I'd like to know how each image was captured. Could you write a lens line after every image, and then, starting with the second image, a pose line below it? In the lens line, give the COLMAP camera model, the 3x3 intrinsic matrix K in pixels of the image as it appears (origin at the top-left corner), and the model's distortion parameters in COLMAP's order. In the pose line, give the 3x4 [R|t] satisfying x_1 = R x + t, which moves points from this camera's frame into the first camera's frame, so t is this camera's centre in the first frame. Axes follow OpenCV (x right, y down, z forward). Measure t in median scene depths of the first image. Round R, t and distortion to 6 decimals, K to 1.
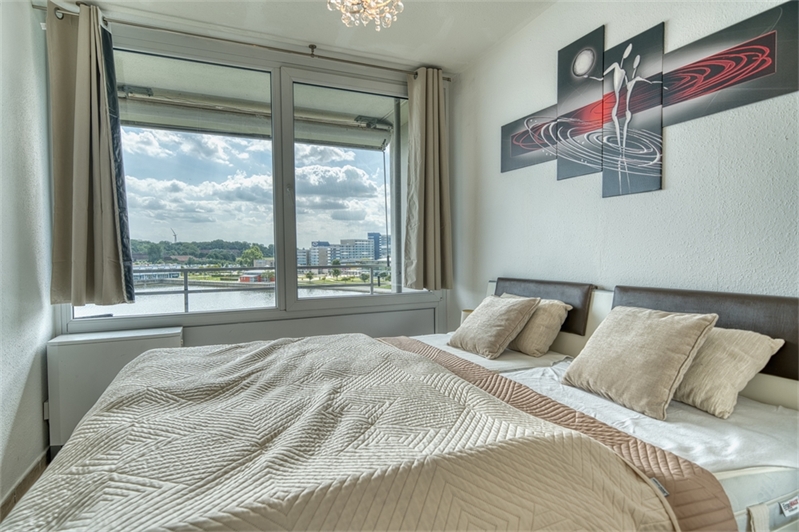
lens RADIAL K [[441.7, 0, 415.8], [0, 441.7, 264.9], [0, 0, 1]] dist [0.001337, -0.004276]
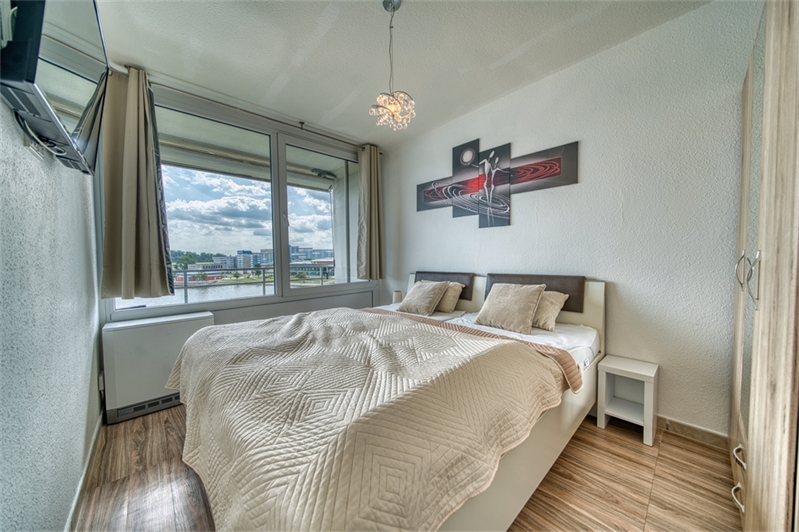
lens RADIAL K [[276.8, 0, 416.9], [0, 276.8, 266.7], [0, 0, 1]] dist [-0.016421, 0.000737]
pose [[0.940772, -0.014973, 0.338710, -0.234884], [0.013821, 0.999888, 0.005813, 0.004773], [-0.338759, -0.000787, 0.940873, -0.038935]]
